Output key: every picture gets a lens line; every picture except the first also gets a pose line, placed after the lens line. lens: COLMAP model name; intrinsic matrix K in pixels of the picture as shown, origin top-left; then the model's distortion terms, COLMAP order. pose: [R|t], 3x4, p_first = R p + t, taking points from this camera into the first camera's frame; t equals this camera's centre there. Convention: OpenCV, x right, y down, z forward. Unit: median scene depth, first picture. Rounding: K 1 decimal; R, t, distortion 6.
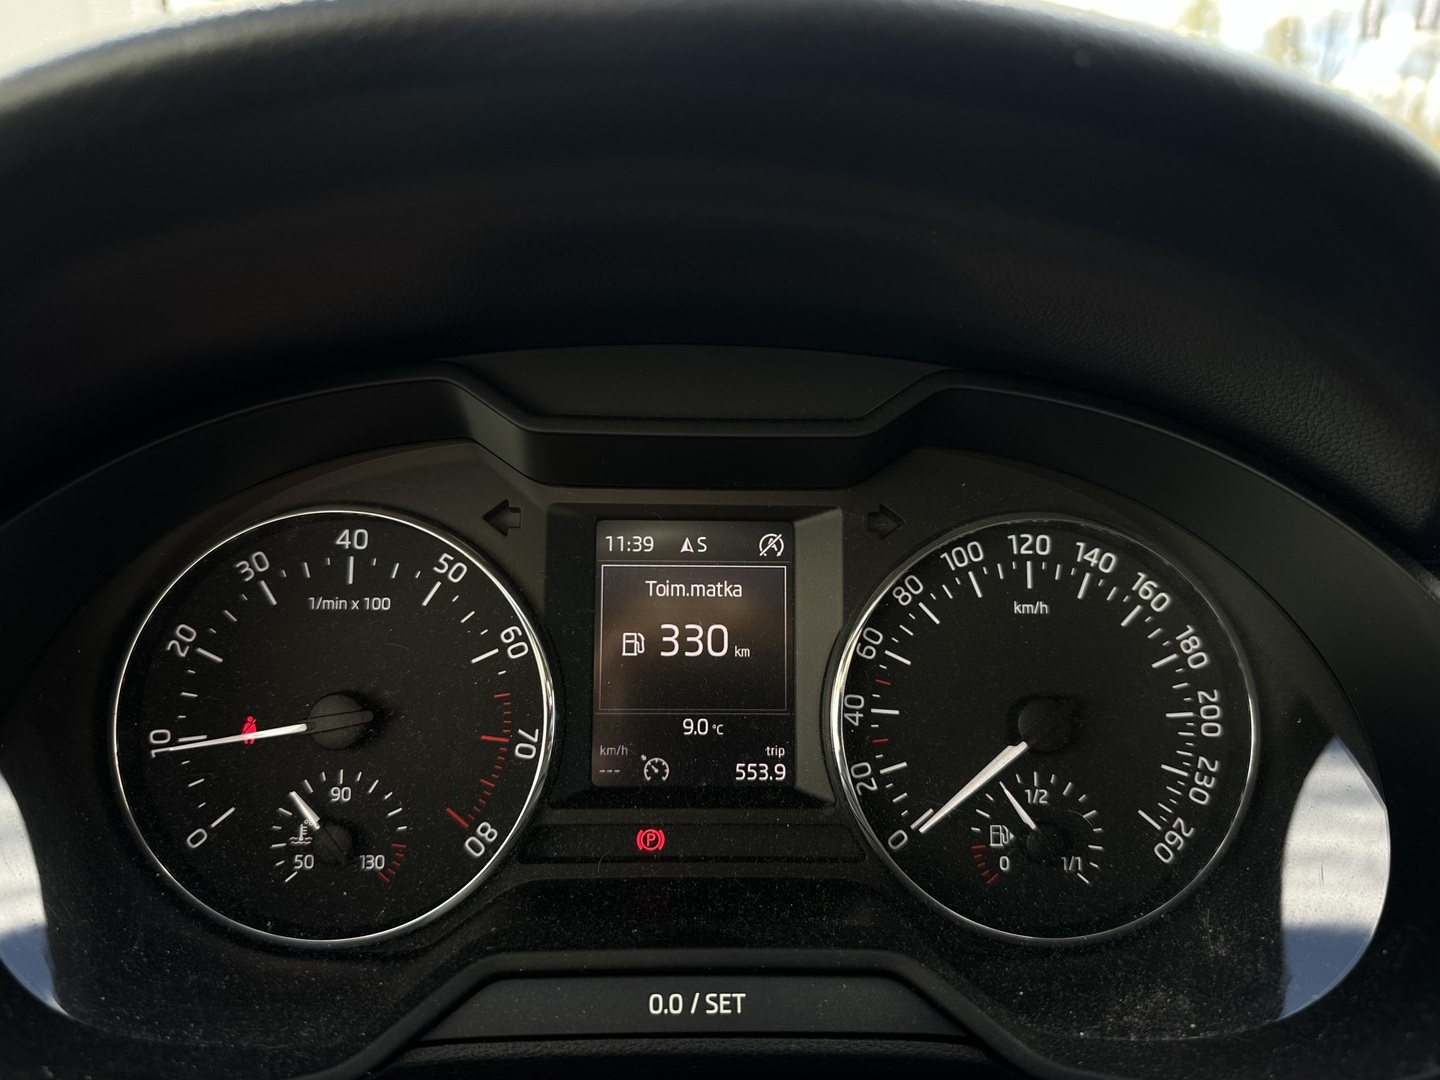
lens RADIAL K [[1032.7, 0, 721.7], [0, 1032.7, 546.2], [0, 0, 1]] dist [0.024917, -0.044426]
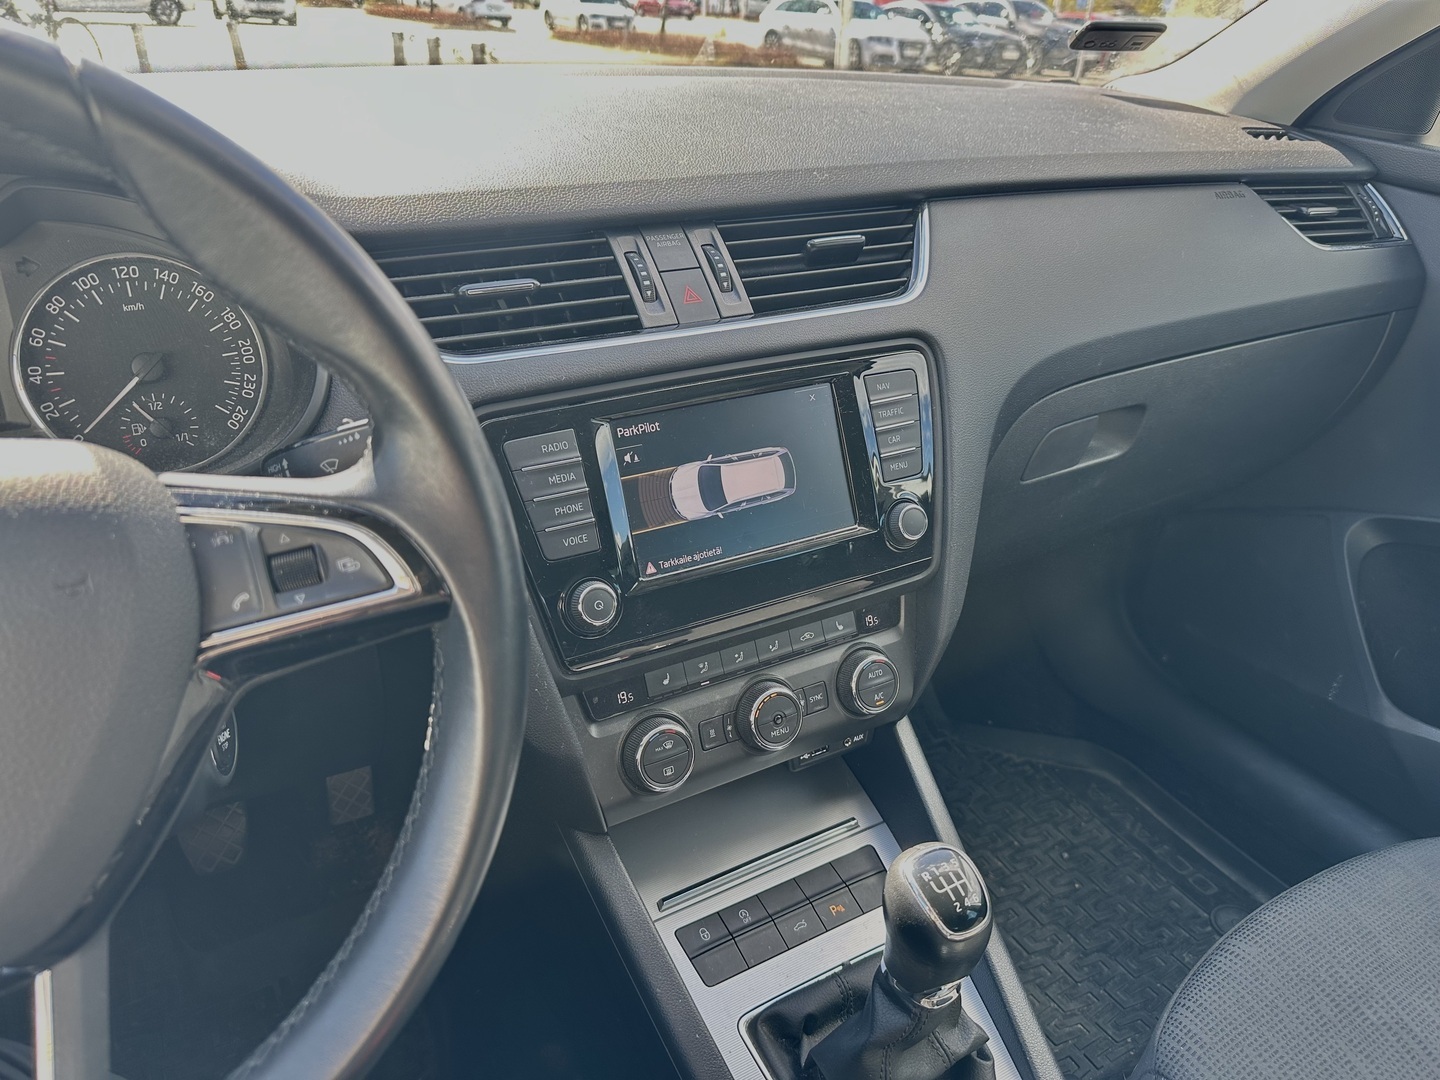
lens RADIAL K [[1032.7, 0, 707.7], [0, 1032.7, 536.5], [0, 0, 1]] dist [0.024917, -0.044426]
pose [[0.867576, -0.209203, 0.451161, 0.268395], [0.118328, 0.967997, 0.221315, 0.168016], [-0.483023, -0.138623, 0.864565, -1.146942]]
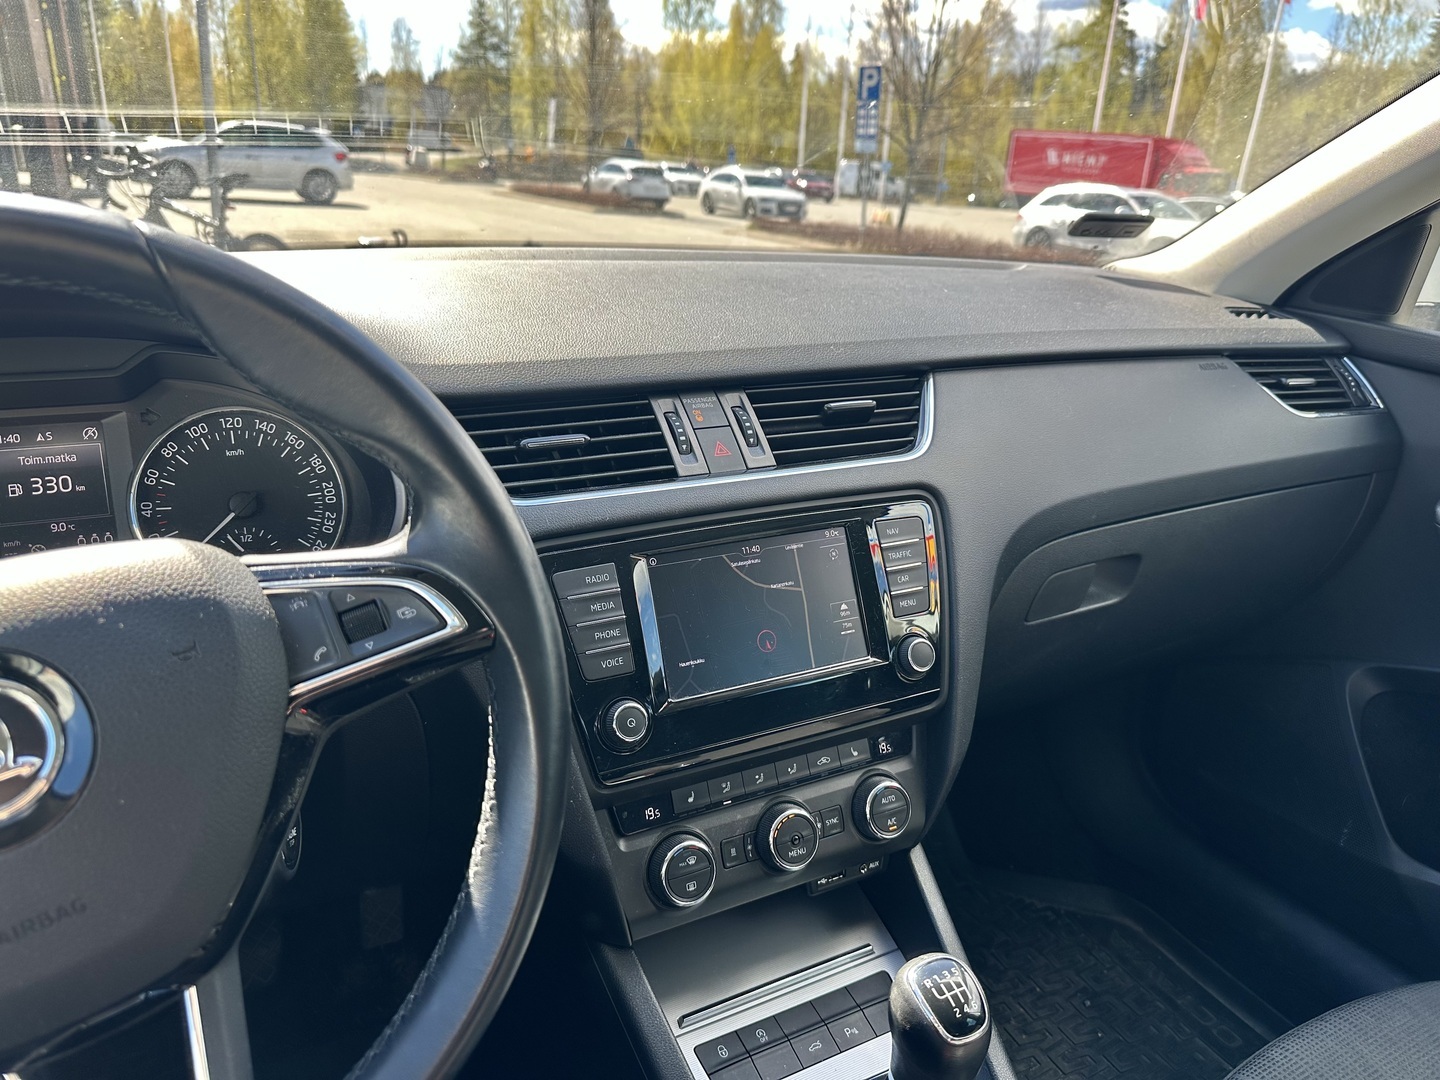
lens RADIAL K [[1032.7, 0, 716.9], [0, 1032.7, 540.0], [0, 0, 1]] dist [0.024917, -0.044426]
pose [[0.879772, -0.130094, 0.457250, 0.173565], [0.103518, 0.991173, 0.082828, 0.163572], [-0.463989, -0.025536, 0.885473, -1.338004]]
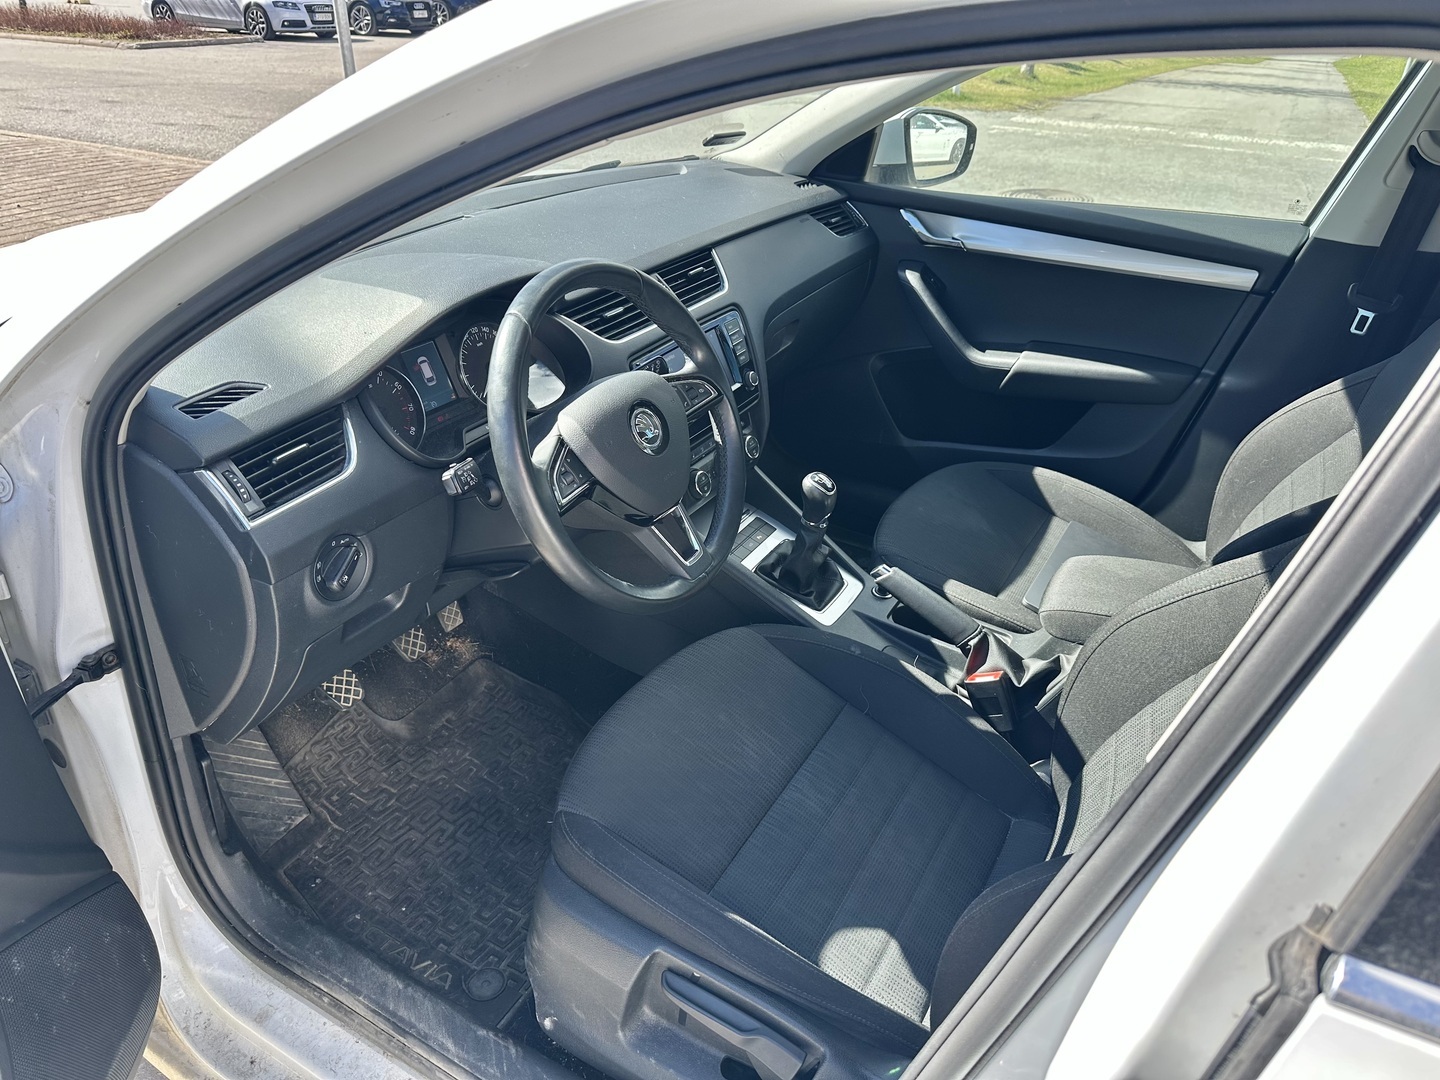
lens RADIAL K [[1032.7, 0, 688.6], [0, 1032.7, 569.3], [0, 0, 1]] dist [0.024917, -0.044426]
pose [[0.515959, -0.435201, 0.737826, -2.978531], [0.236640, 0.900225, 0.365509, -0.493008], [-0.823279, -0.013988, 0.567465, -2.303063]]
